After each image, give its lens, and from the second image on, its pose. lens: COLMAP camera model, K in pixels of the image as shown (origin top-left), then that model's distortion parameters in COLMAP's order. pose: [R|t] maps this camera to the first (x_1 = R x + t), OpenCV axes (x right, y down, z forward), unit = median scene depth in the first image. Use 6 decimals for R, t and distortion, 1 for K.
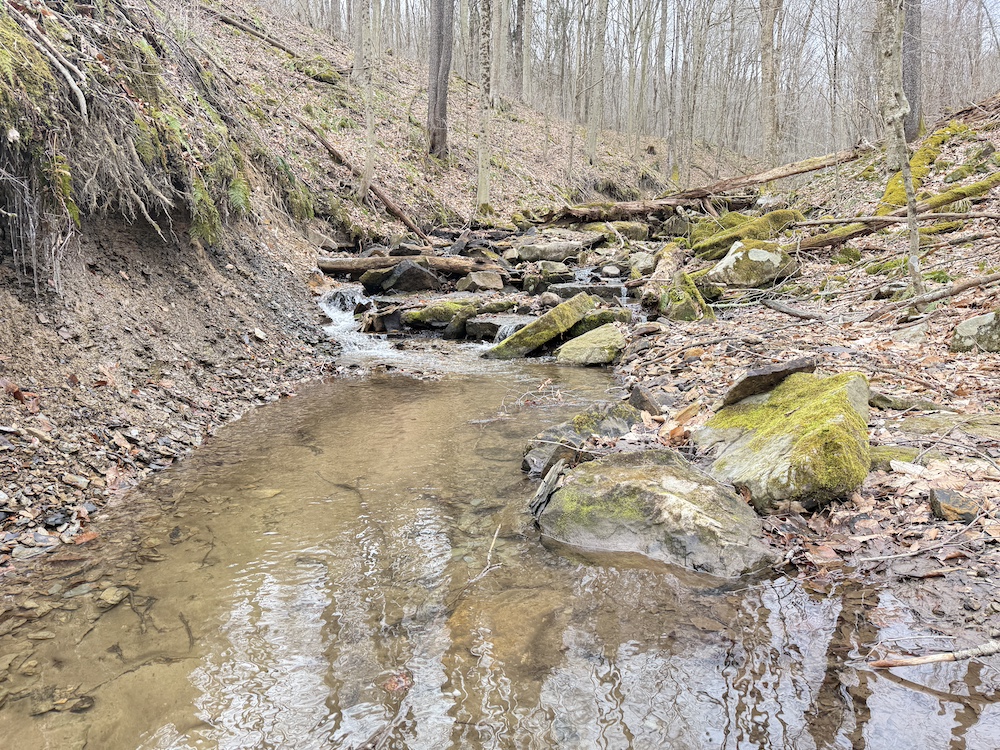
lens RADIAL K [[819.7, 0, 500.0], [0, 819.7, 375.0], [0, 0, 1]] dist [0.094934, -0.190967]
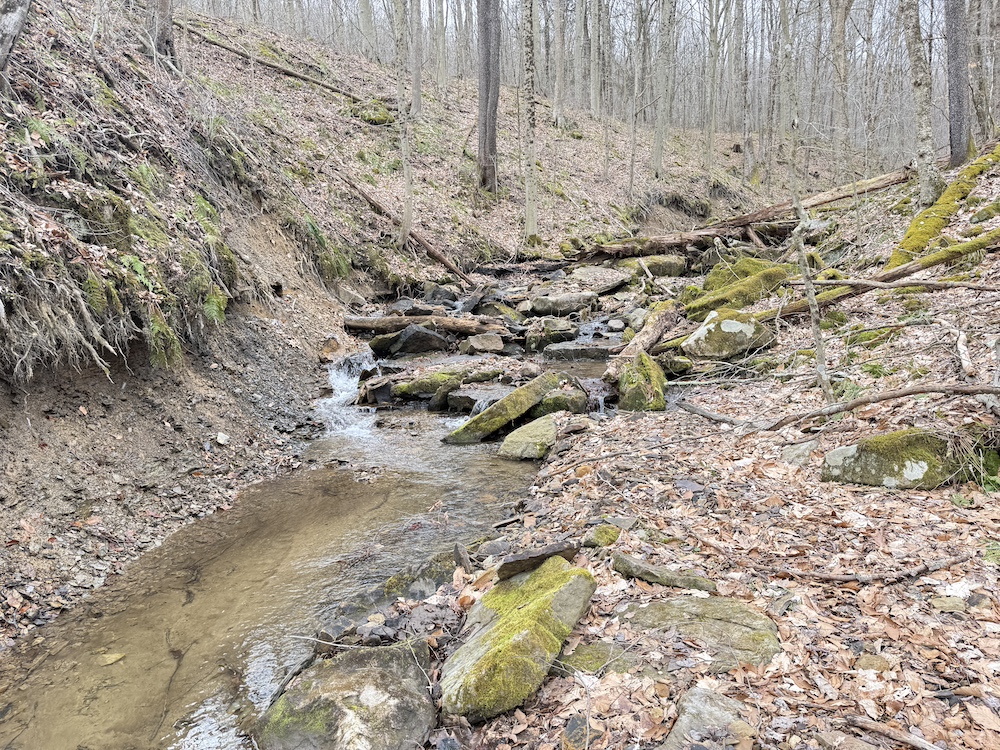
lens RADIAL K [[819.7, 0, 500.0], [0, 819.7, 375.0], [0, 0, 1]] dist [0.094934, -0.190967]
pose [[0.988083, -0.012321, -0.153426, 0.141226], [0.016005, 0.999612, 0.022799, -0.084933], [0.153086, -0.024983, 0.987897, -0.032426]]
